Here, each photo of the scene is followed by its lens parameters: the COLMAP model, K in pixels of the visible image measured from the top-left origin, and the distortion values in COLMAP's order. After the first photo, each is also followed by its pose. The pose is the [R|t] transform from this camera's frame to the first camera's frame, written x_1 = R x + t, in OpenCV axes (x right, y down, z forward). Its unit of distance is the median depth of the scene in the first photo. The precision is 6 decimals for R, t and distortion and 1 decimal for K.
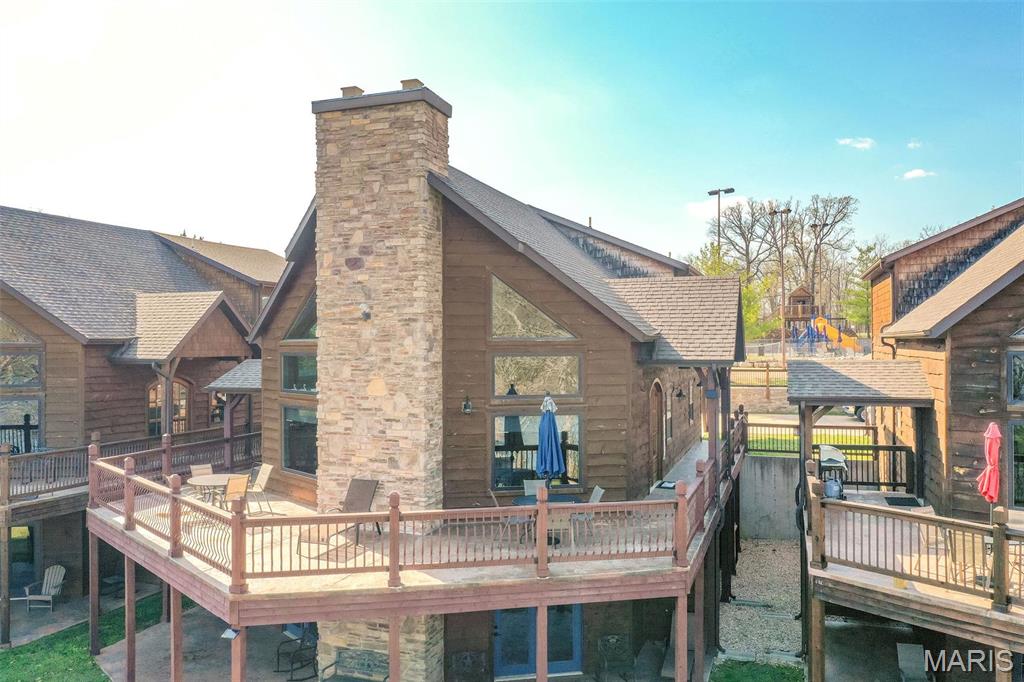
lens RADIAL K [[799.0, 0, 507.6], [0, 799.0, 329.6], [0, 0, 1]] dist [-0.010397, -0.008437]
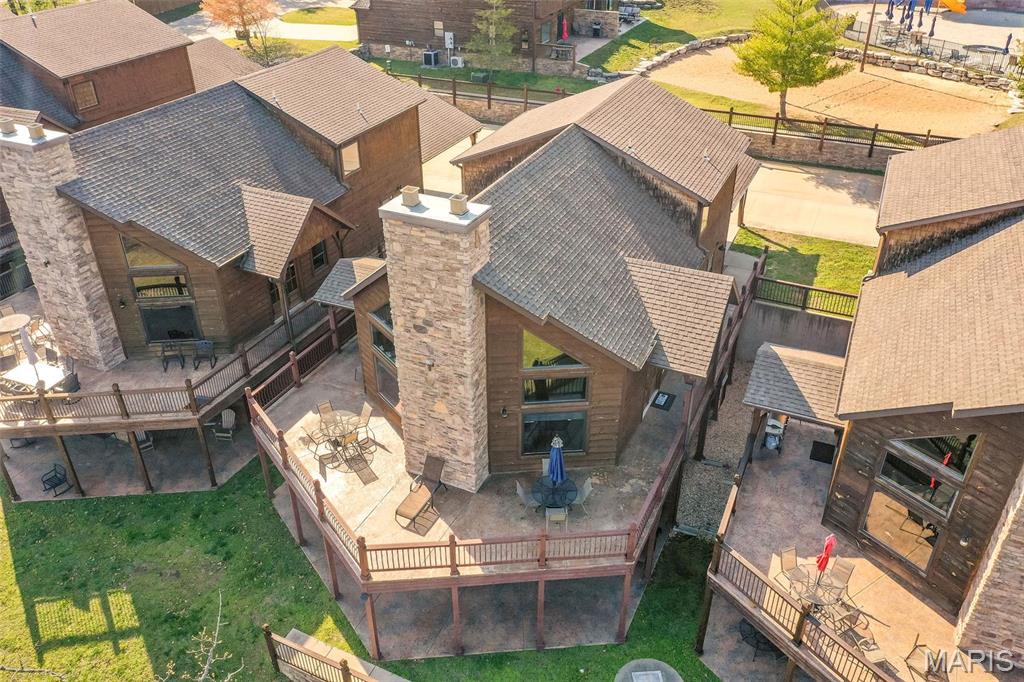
lens RADIAL K [[799.0, 0, 507.6], [0, 799.0, 329.6], [0, 0, 1]] dist [-0.010397, -0.008437]
pose [[0.994843, 0.051816, -0.087195, 0.072987], [0.001390, 0.852620, 0.522530, -0.787471], [0.101420, -0.519957, 0.848150, -0.130418]]
